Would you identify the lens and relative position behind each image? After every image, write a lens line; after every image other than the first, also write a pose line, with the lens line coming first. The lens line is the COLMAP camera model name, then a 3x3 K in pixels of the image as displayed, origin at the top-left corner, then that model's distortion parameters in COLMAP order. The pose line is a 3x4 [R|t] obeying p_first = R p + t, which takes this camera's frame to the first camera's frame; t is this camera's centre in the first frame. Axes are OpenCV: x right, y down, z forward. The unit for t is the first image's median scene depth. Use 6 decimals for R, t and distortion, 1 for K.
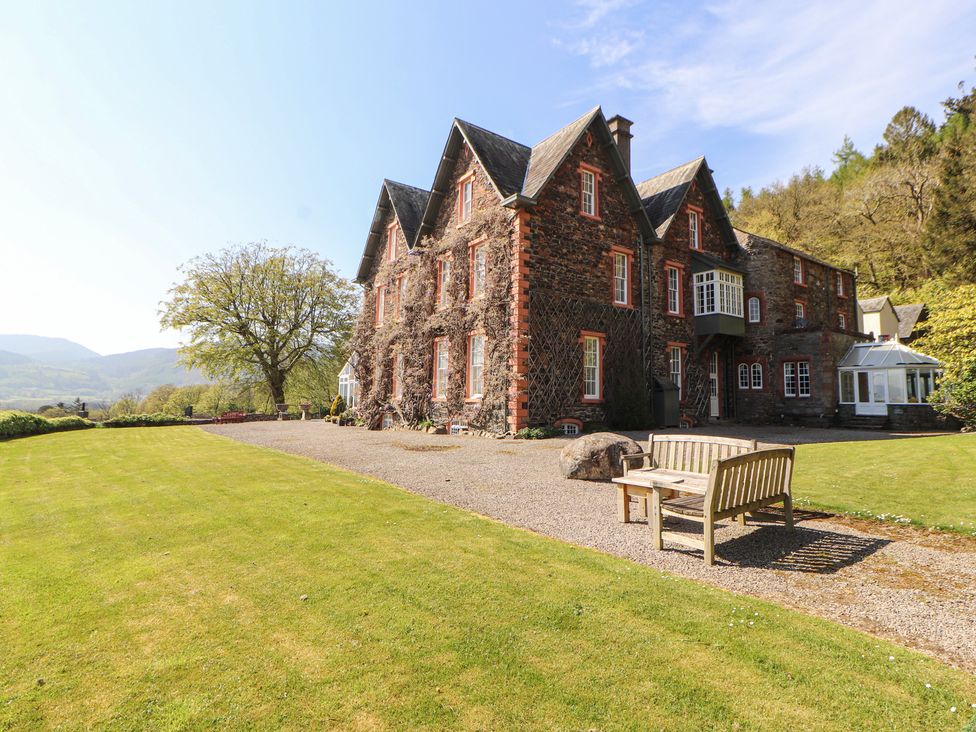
lens RADIAL K [[505.1, 0, 488.8], [0, 505.1, 369.1], [0, 0, 1]] dist [-0.014005, -0.002962]
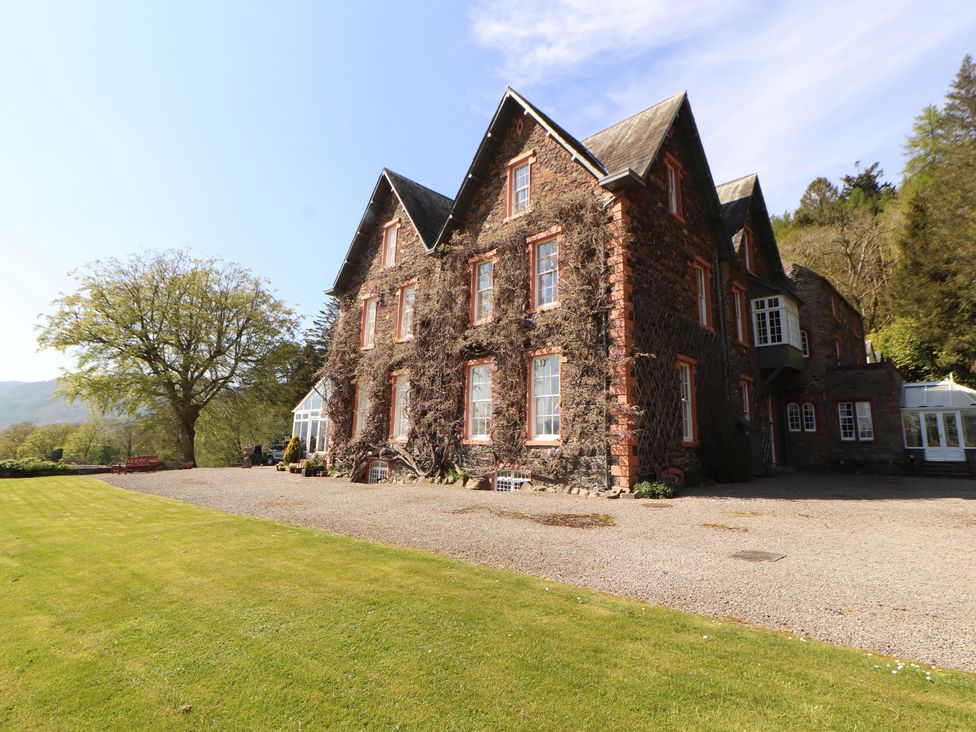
lens RADIAL K [[505.1, 0, 488.9], [0, 505.1, 364.9], [0, 0, 1]] dist [-0.014005, -0.002962]
pose [[0.983408, 0.032955, 0.178387, -0.197318], [-0.015995, 0.995283, -0.095691, 0.016443], [-0.180699, 0.091250, 0.979296, 0.229645]]
